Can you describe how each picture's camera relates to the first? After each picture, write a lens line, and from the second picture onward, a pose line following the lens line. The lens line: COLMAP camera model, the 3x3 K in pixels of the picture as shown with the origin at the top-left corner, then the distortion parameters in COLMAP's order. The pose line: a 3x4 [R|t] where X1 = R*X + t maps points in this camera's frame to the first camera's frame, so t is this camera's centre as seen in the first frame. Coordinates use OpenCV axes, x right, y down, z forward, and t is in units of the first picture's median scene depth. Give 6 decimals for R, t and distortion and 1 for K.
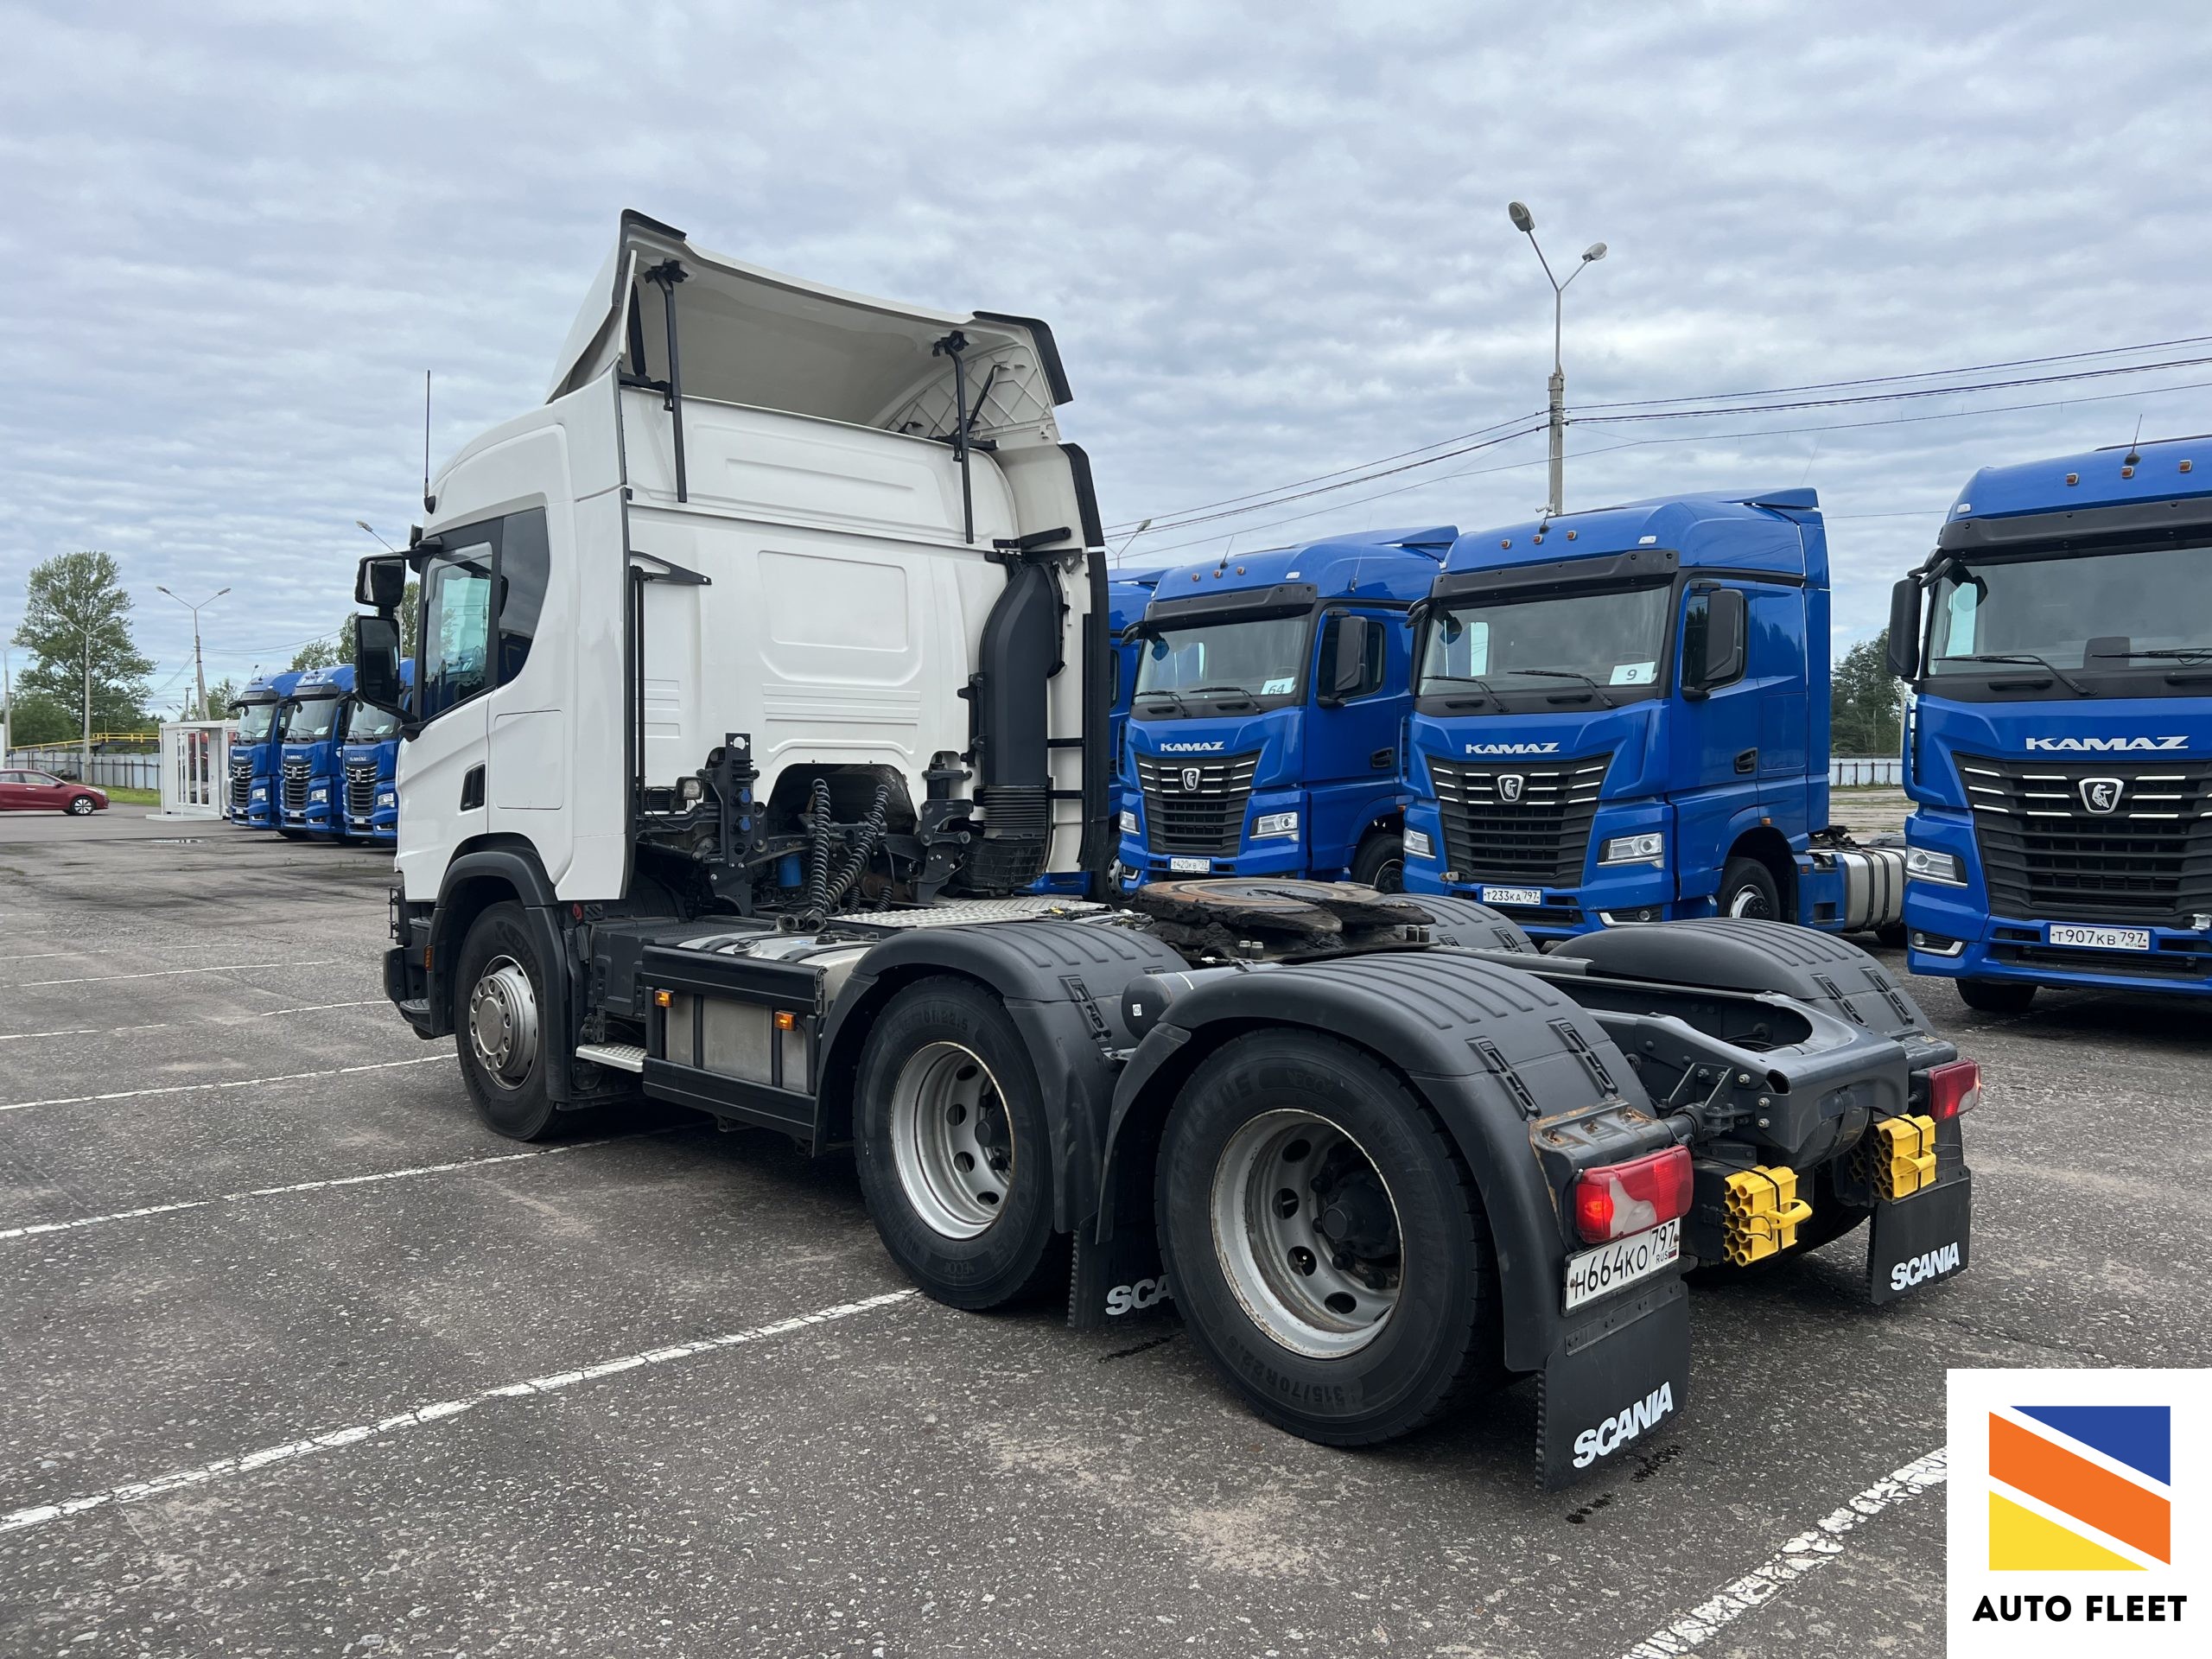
lens RADIAL K [[1647.9, 0, 1081.8], [0, 1647.9, 846.8], [0, 0, 1]] dist [0.053461, -0.054988]
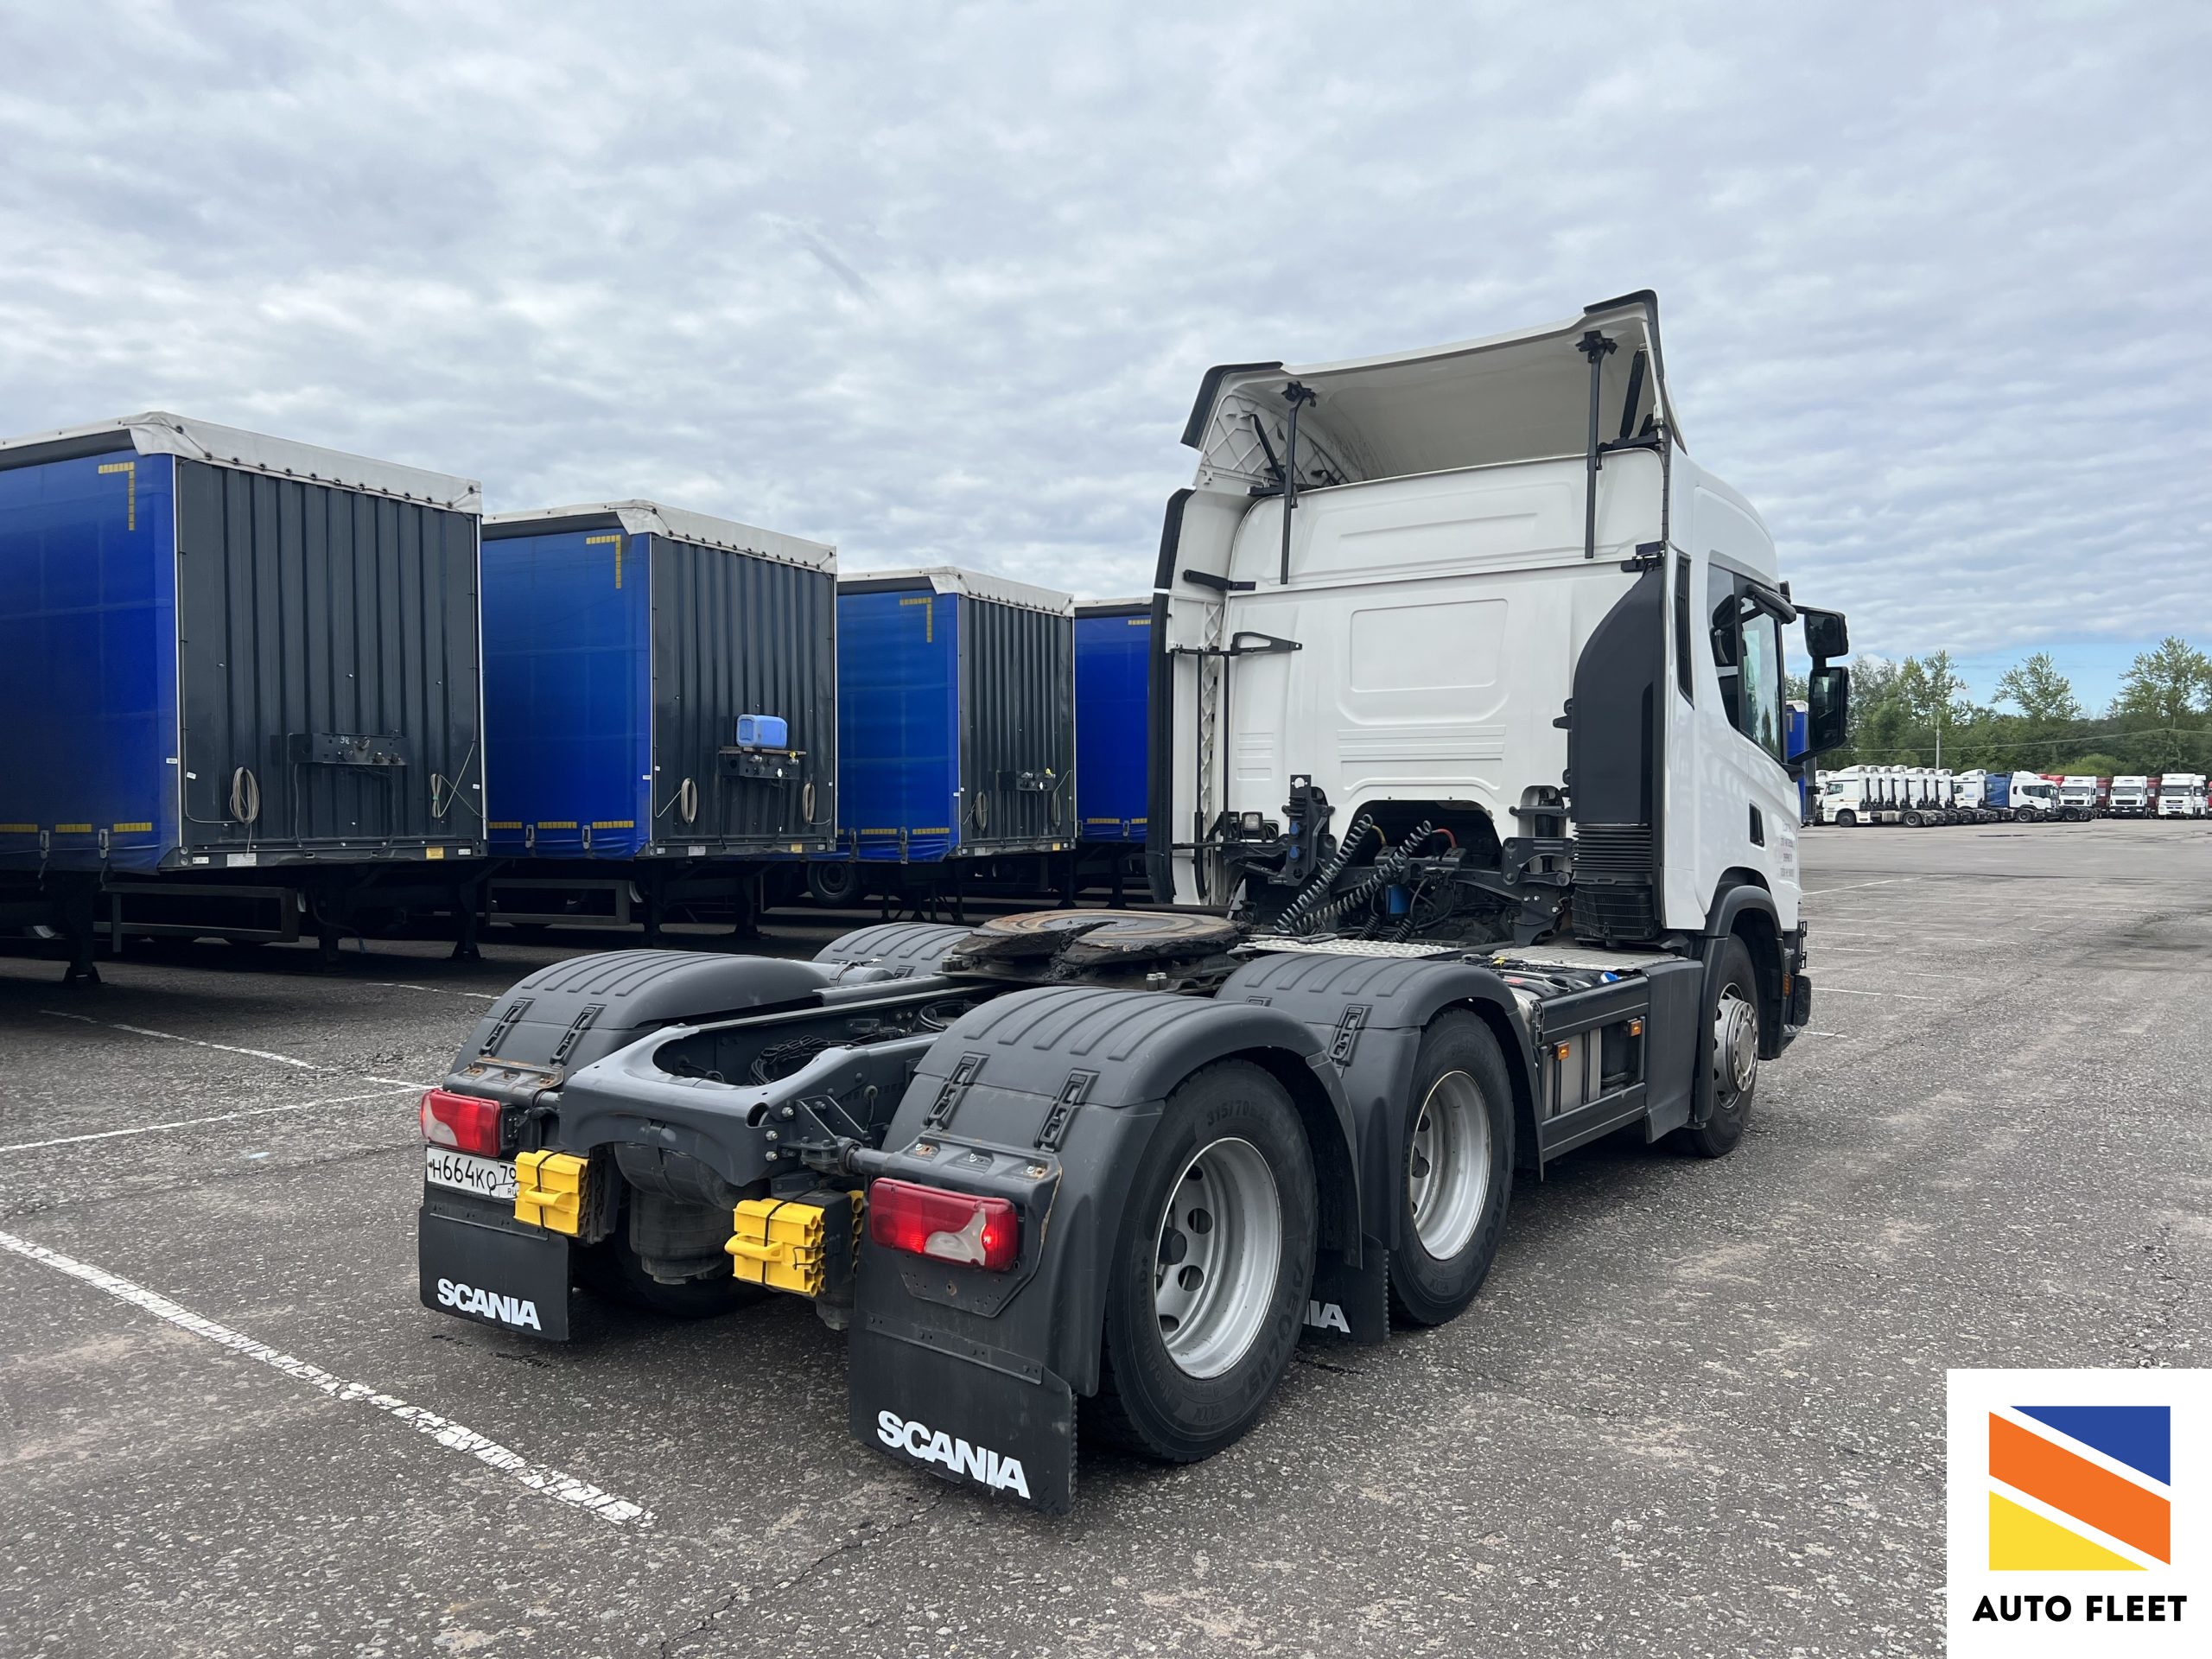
lens RADIAL K [[1647.9, 0, 1091.1], [0, 1647.9, 851.2], [0, 0, 1]] dist [0.053461, -0.054988]
pose [[0.163878, 0.026978, -0.986112, 0.915962], [-0.047266, 0.998693, 0.019467, -0.030889], [0.985348, 0.043419, 0.164939, 0.672341]]
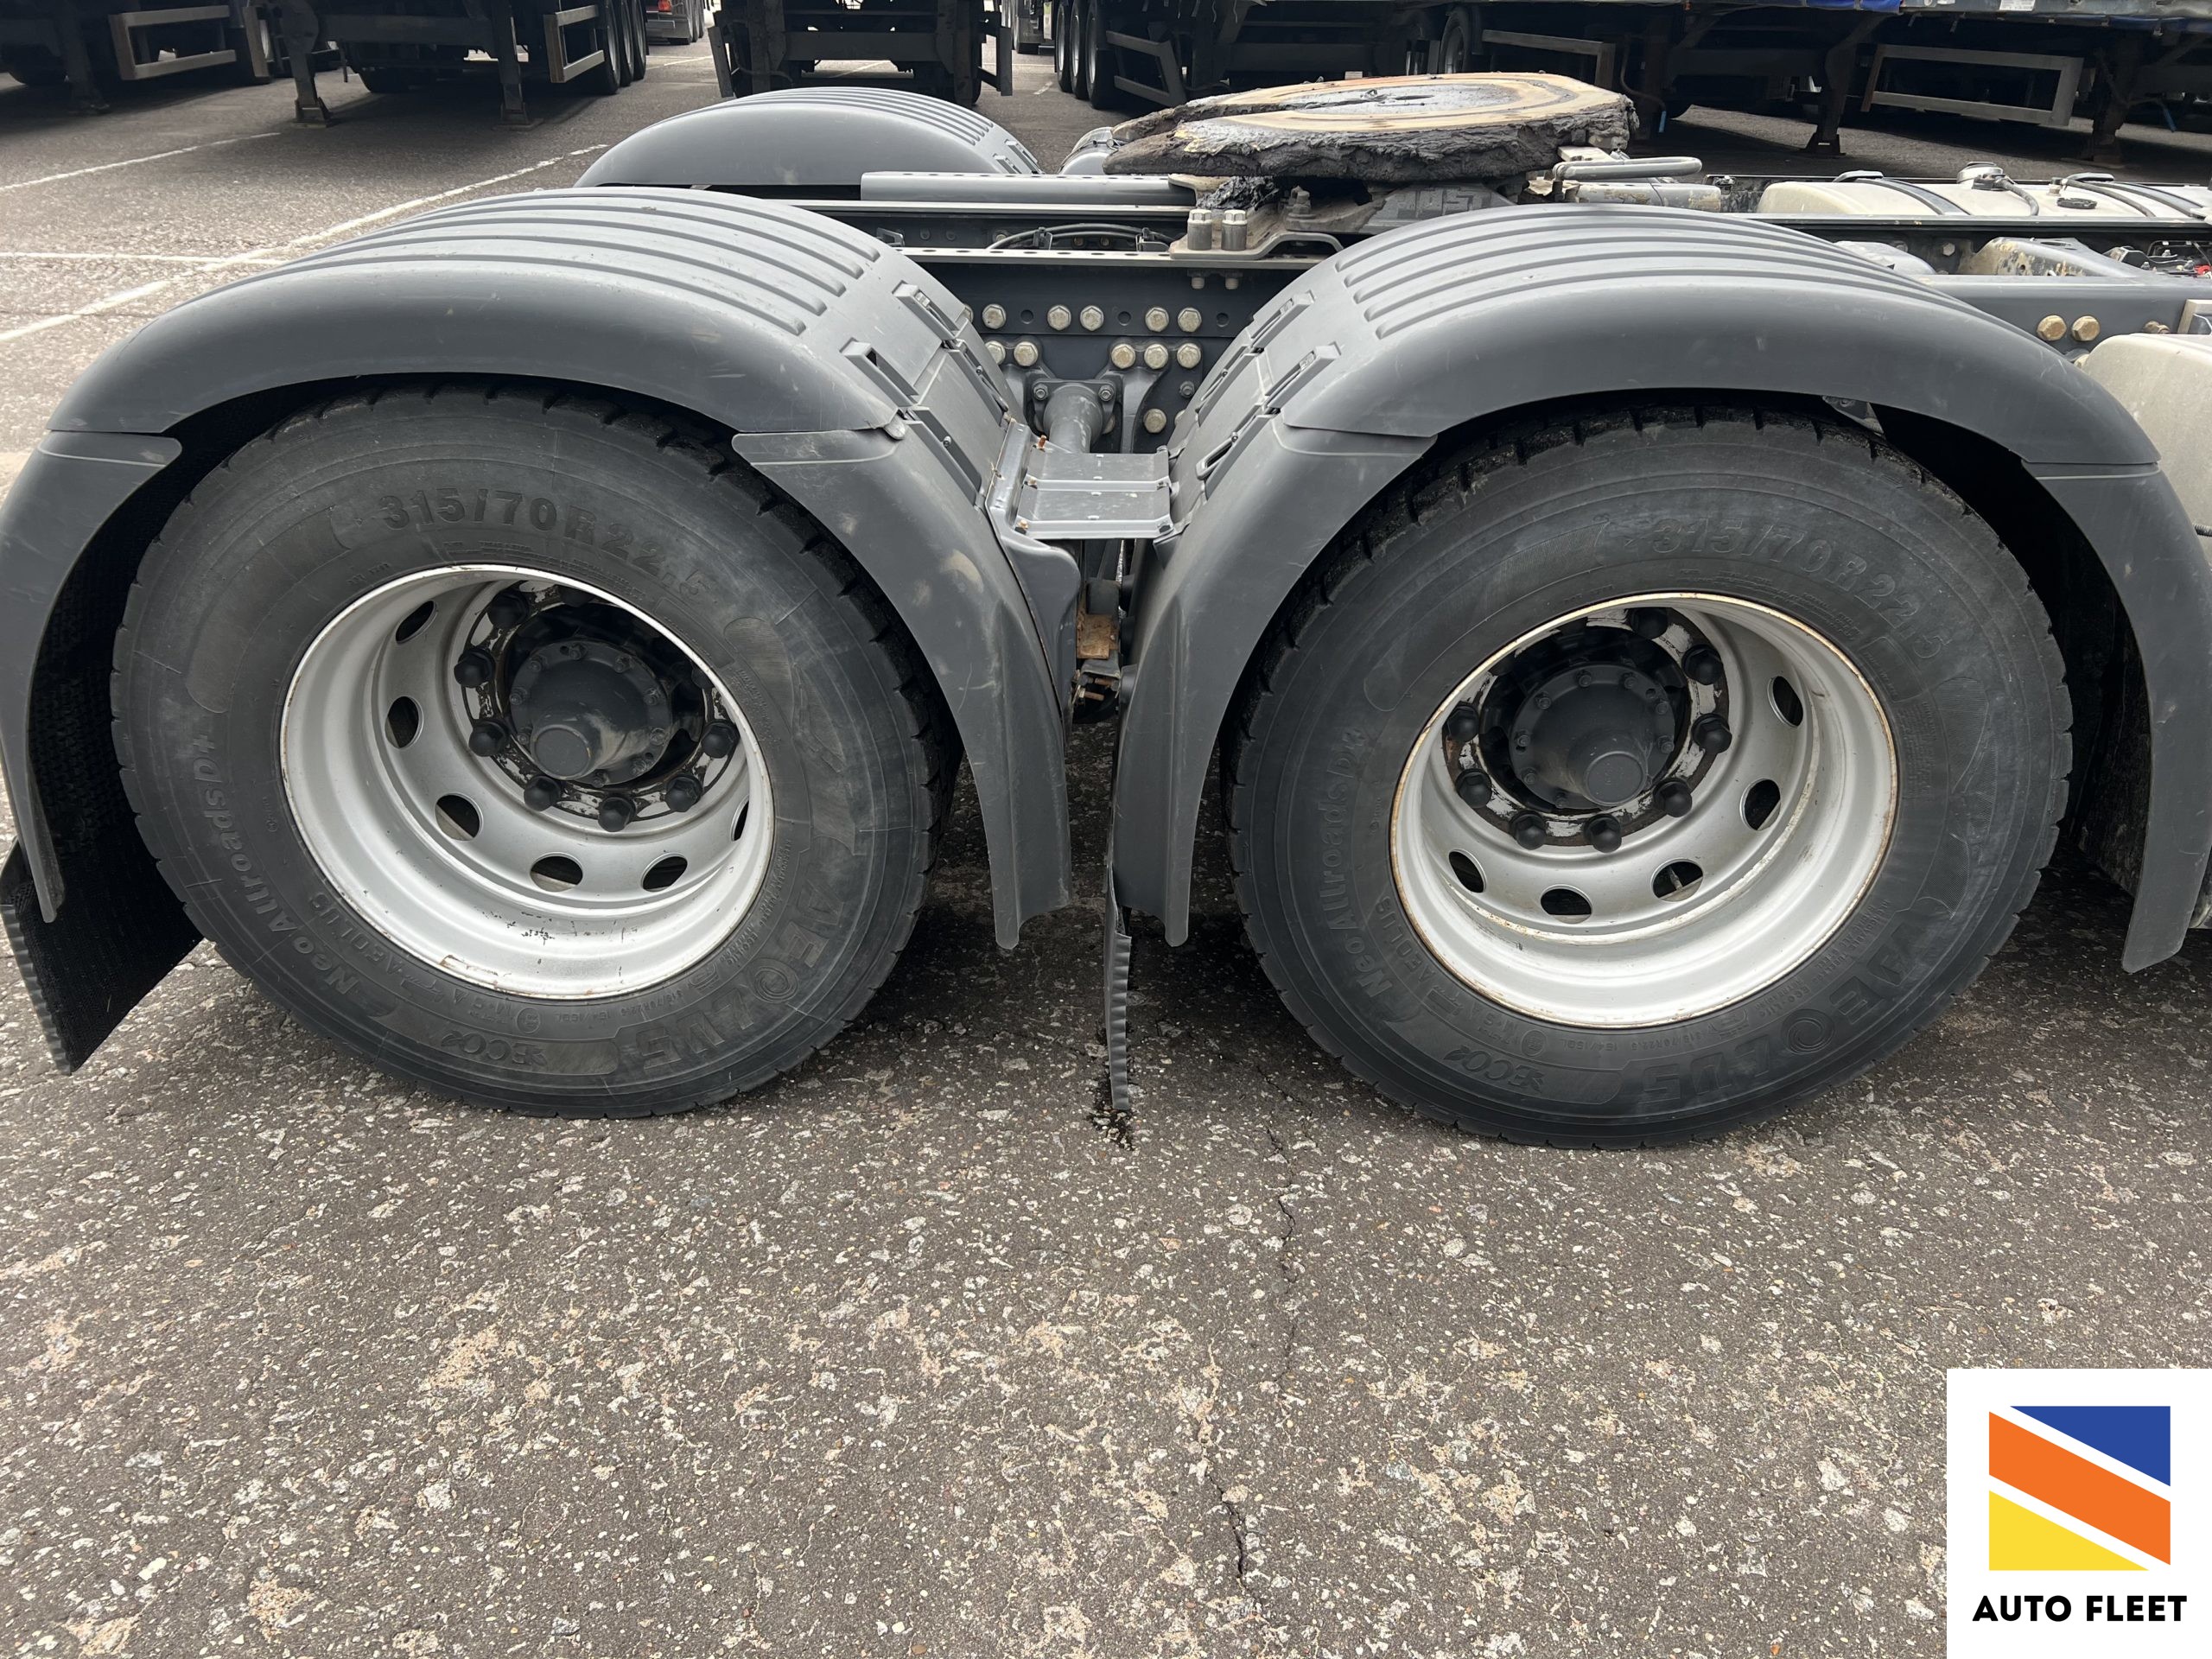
lens RADIAL K [[1647.9, 0, 1131.1], [0, 1647.9, 810.3], [0, 0, 1]] dist [0.053461, -0.054988]
pose [[-0.709580, 0.311250, -0.632155, 0.441198], [-0.048160, 0.873630, 0.484202, -0.018636], [0.702977, 0.374025, -0.604920, 1.081153]]
